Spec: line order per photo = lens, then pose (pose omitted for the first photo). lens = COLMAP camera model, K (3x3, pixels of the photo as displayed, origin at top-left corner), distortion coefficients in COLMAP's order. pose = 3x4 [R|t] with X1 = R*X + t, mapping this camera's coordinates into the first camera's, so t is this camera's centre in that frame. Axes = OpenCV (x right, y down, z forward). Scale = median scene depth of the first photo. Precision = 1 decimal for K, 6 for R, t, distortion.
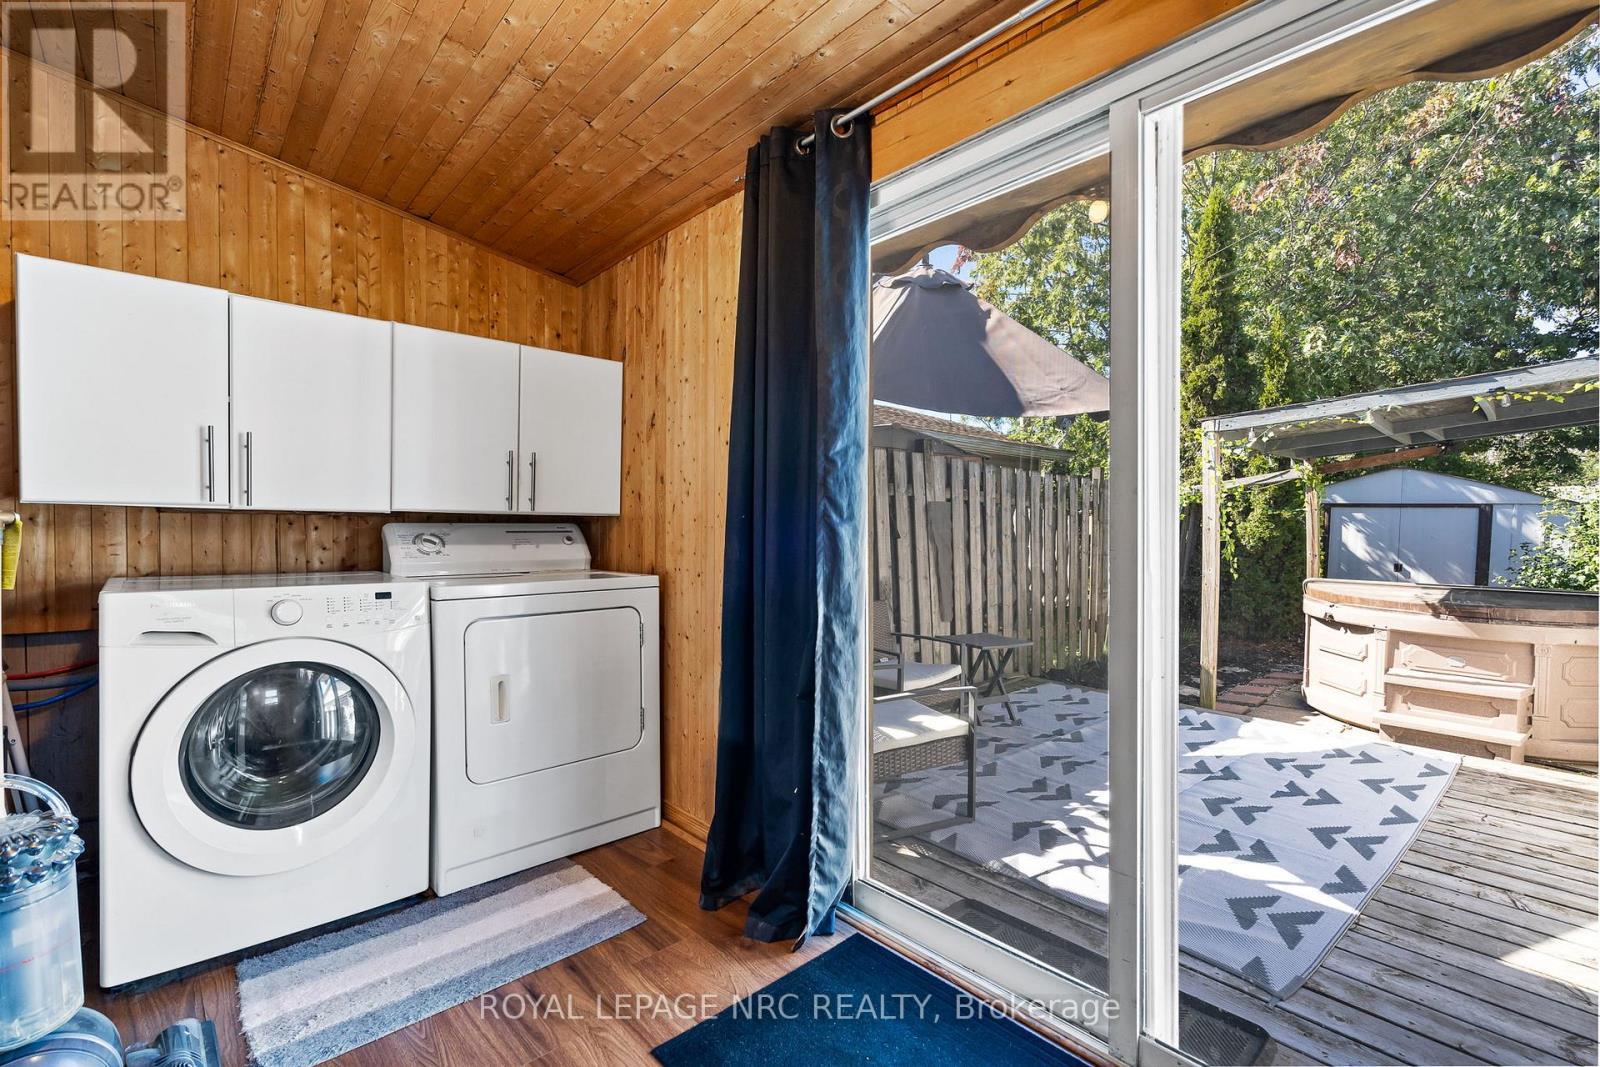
lens RADIAL K [[715.9, 0, 795.3], [0, 715.9, 532.8], [0, 0, 1]] dist [-0.003990, 0.002393]
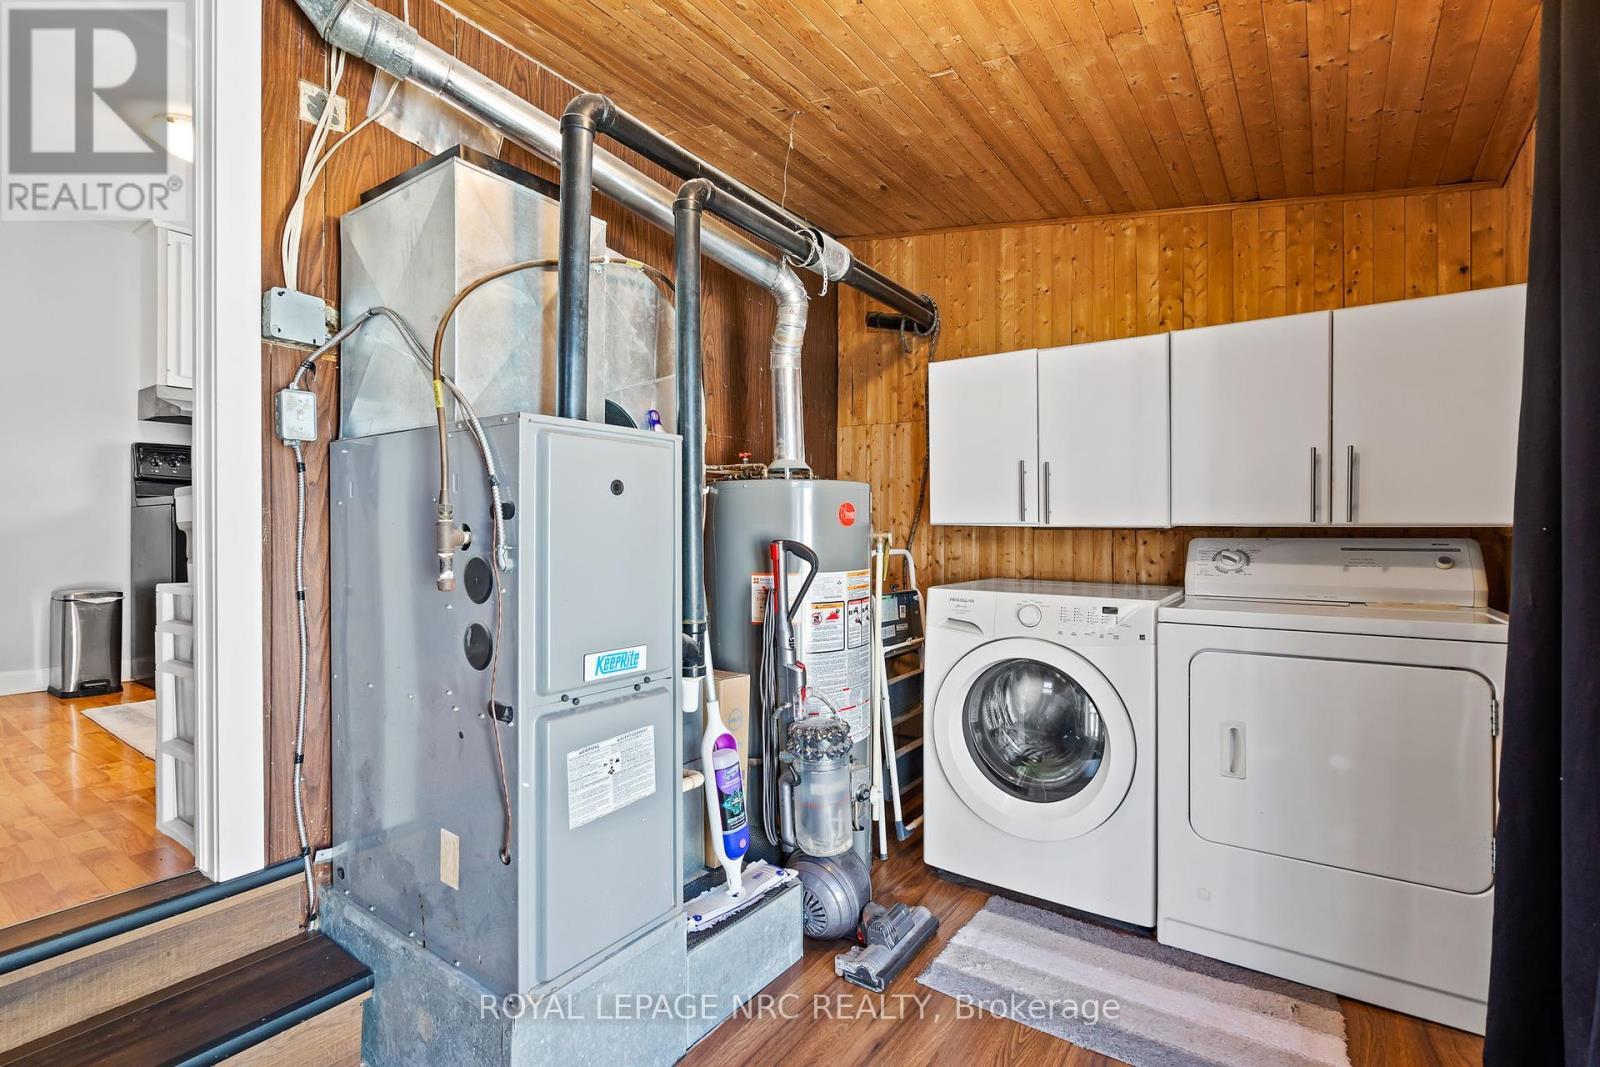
lens RADIAL K [[715.9, 0, 799.6], [0, 715.9, 530.3], [0, 0, 1]] dist [-0.003990, 0.002393]
pose [[0.235808, -0.009822, -0.971750, 0.250466], [-0.009567, 0.999877, -0.012427, -0.007389], [0.971753, 0.012227, 0.235685, 0.269943]]
